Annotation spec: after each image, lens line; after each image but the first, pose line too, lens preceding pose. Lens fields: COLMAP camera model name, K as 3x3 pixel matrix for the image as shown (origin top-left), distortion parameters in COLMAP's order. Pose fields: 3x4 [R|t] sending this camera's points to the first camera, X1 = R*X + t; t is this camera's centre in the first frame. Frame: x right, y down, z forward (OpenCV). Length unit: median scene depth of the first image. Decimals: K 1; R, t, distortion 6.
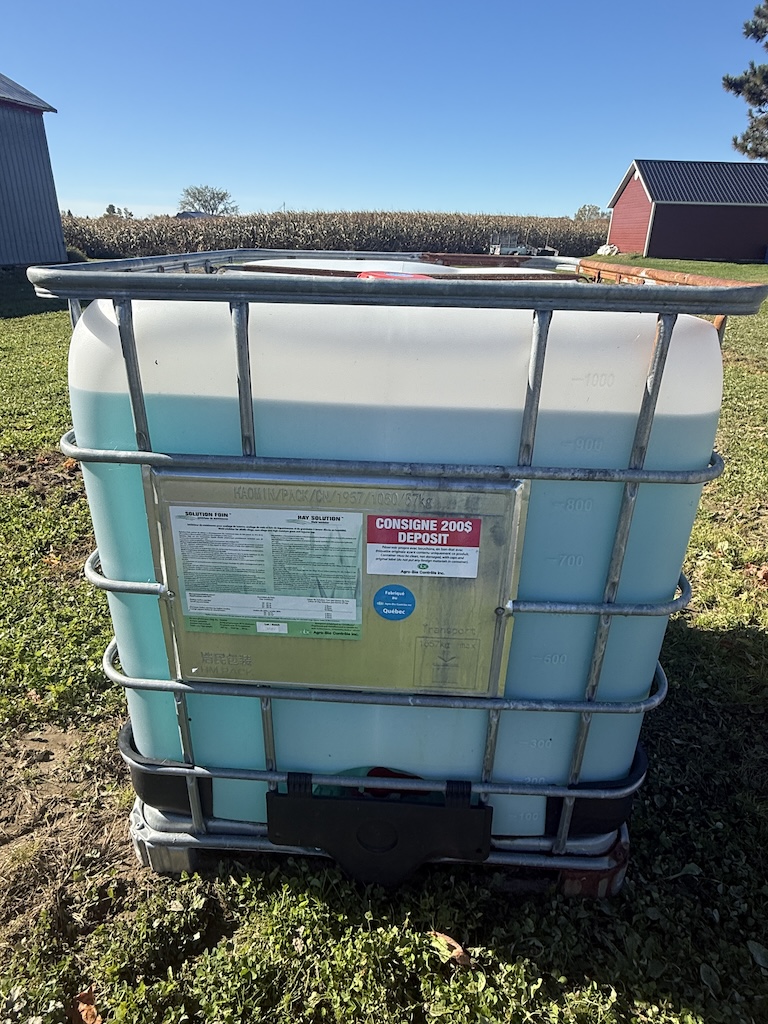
lens RADIAL K [[591.7, 0, 379.2], [0, 591.7, 510.5], [0, 0, 1]] dist [0.002394, 0.001121]
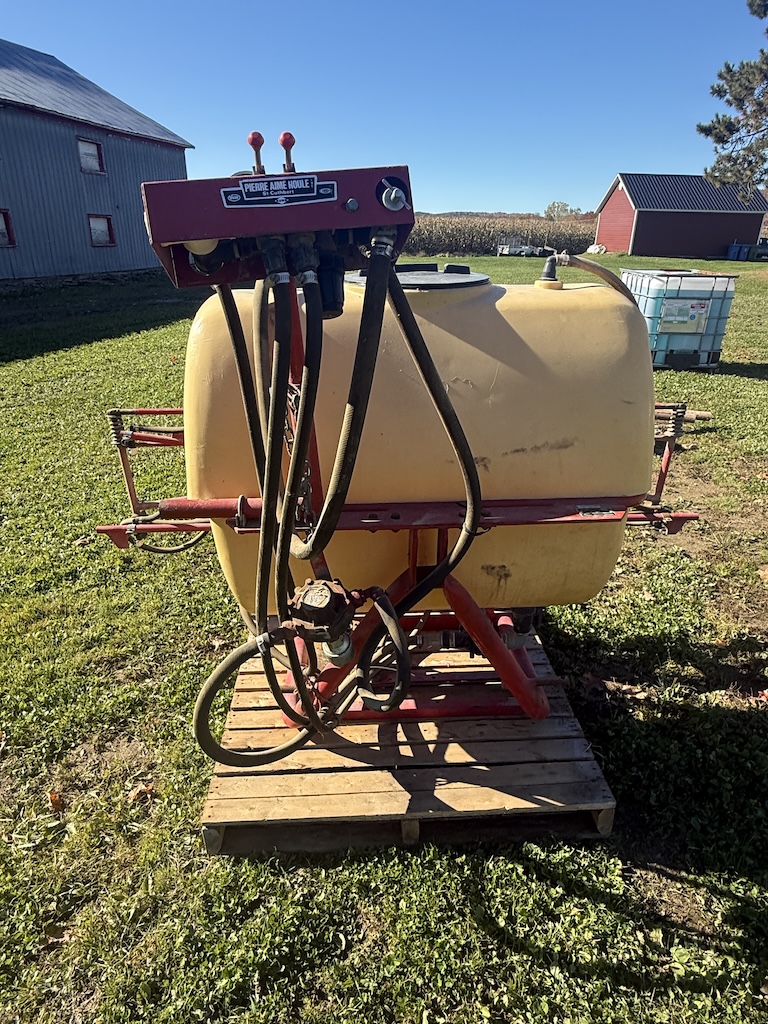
lens RADIAL K [[591.7, 0, 387.7], [0, 591.7, 514.3], [0, 0, 1]] dist [0.002394, 0.001121]
pose [[0.998221, -0.027993, 0.052646, -0.218746], [0.027422, 0.999557, 0.011539, 0.125087], [-0.052945, -0.010075, 0.998547, -0.321879]]
